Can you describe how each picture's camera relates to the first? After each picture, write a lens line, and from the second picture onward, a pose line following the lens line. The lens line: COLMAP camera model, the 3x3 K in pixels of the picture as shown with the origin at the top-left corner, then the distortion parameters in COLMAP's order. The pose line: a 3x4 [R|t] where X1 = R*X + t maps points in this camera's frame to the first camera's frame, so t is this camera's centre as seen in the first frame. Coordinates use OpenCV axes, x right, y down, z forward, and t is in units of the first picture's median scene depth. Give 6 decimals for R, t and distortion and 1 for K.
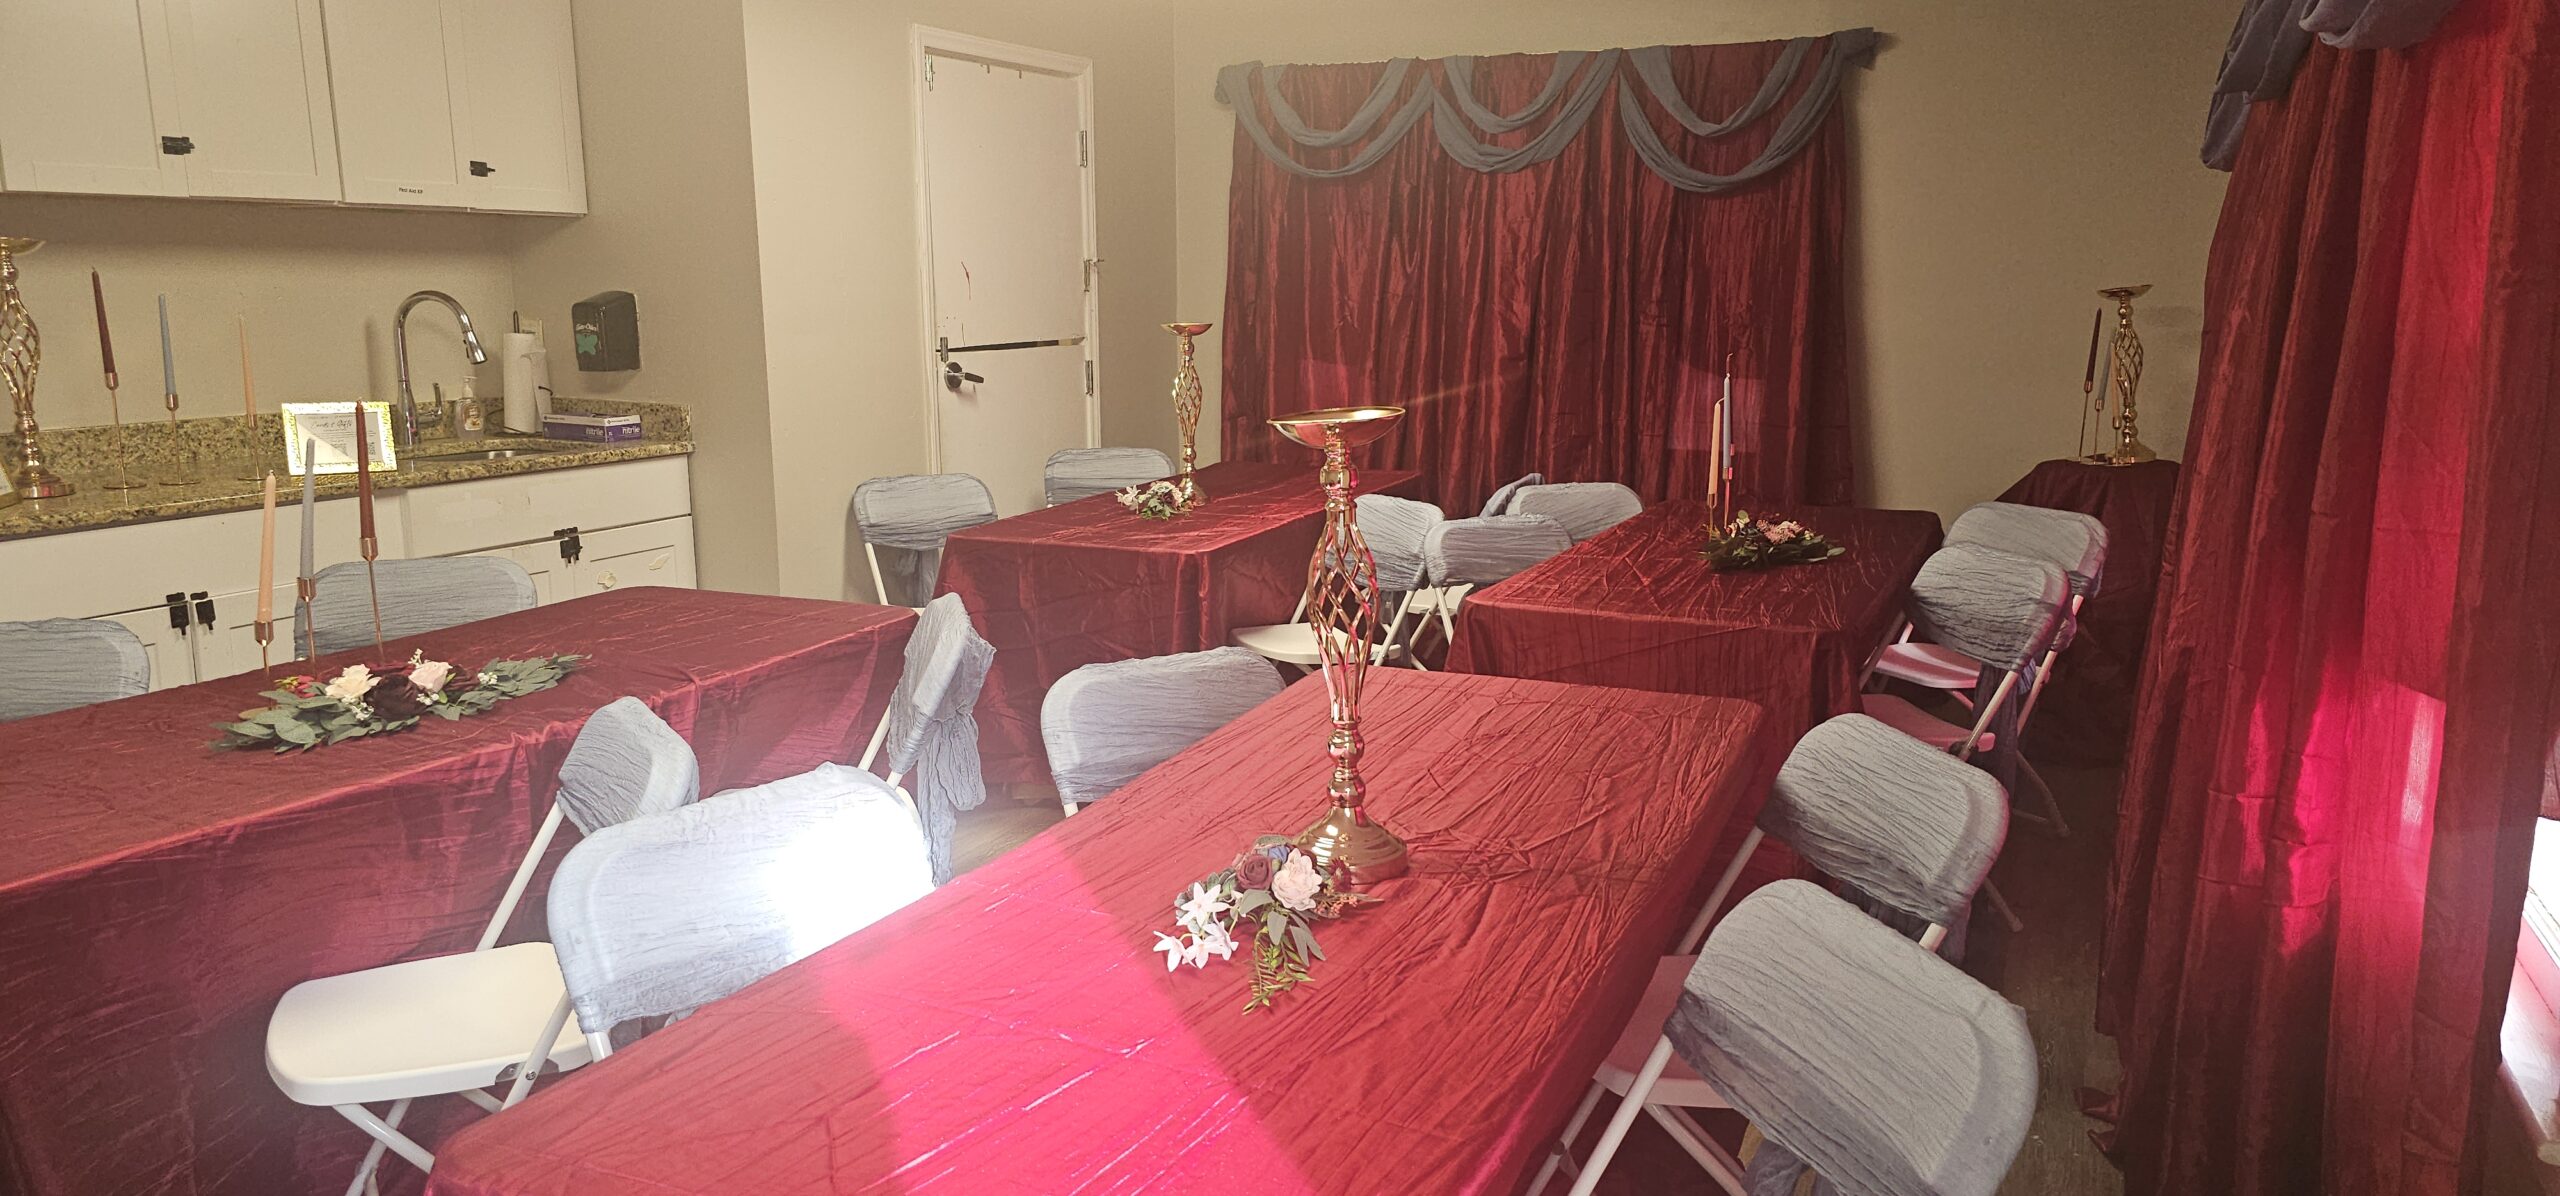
lens RADIAL K [[1724.3, 0, 1273.6], [0, 1724.3, 623.1], [0, 0, 1]] dist [0.055550, -0.049846]
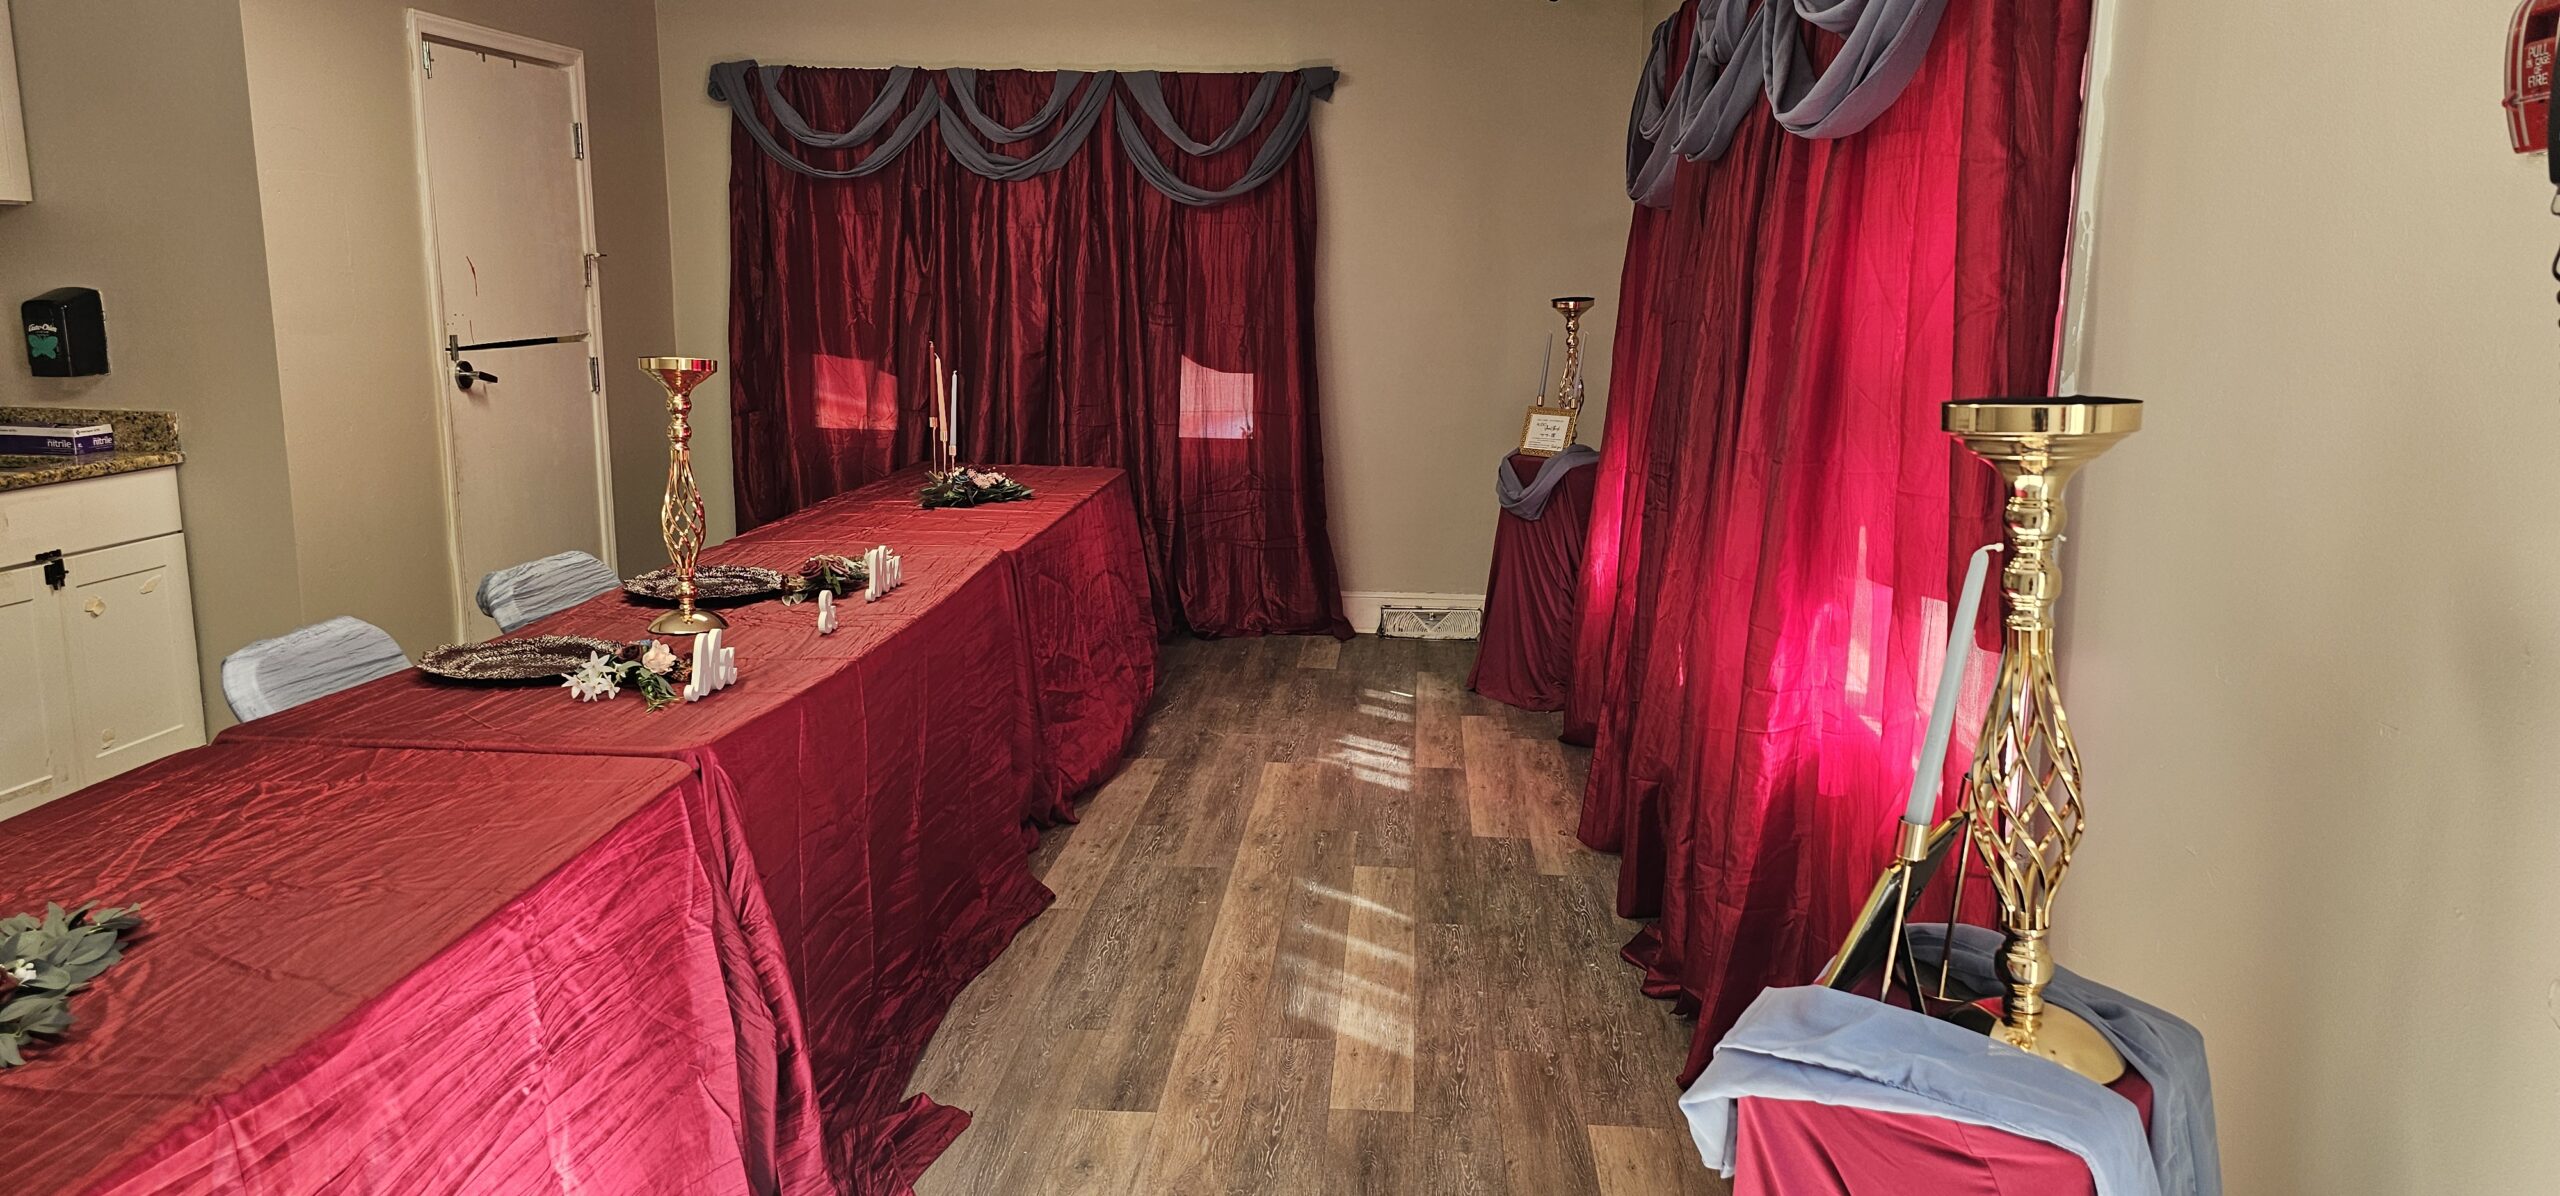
lens RADIAL K [[1724.3, 0, 1289.1], [0, 1724.3, 608.6], [0, 0, 1]] dist [0.055550, -0.049846]
pose [[0.936710, -0.057628, 0.345330, -0.095644], [0.057806, 0.998280, 0.009792, 0.002773], [-0.345301, 0.010789, 0.938430, -0.060312]]
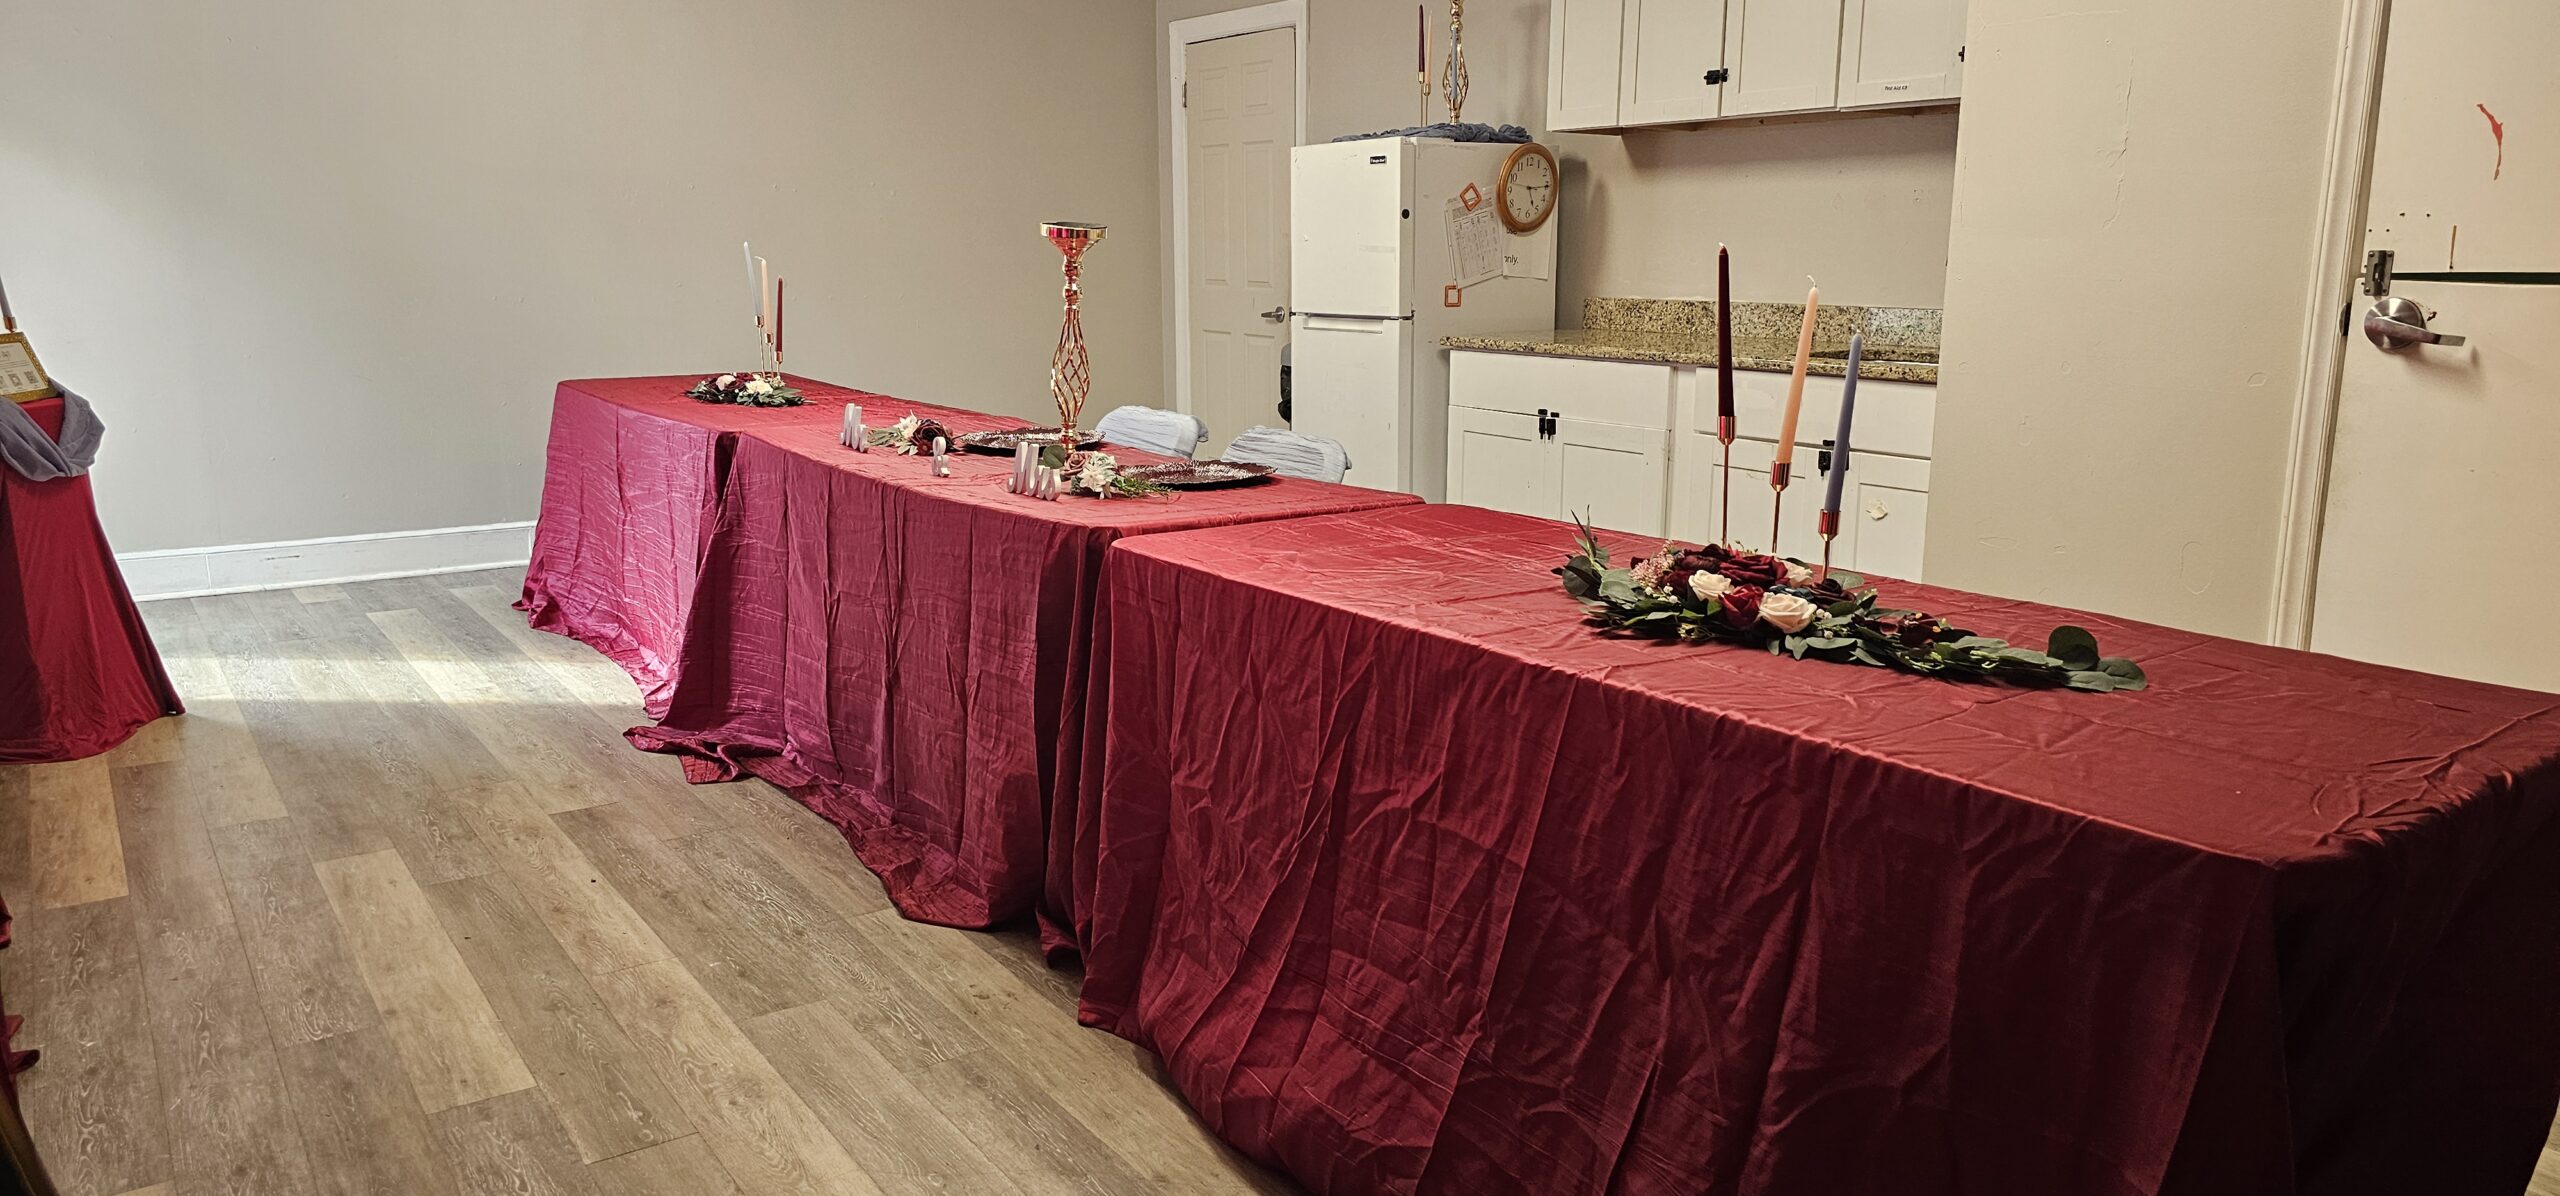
lens RADIAL K [[1724.3, 0, 1278.7], [0, 1724.3, 586.6], [0, 0, 1]] dist [0.055550, -0.049846]
pose [[-0.502360, 0.166452, -0.848486, 0.442286], [-0.175195, 0.941347, 0.288396, -0.158328], [0.846724, 0.293529, -0.443734, 0.948225]]
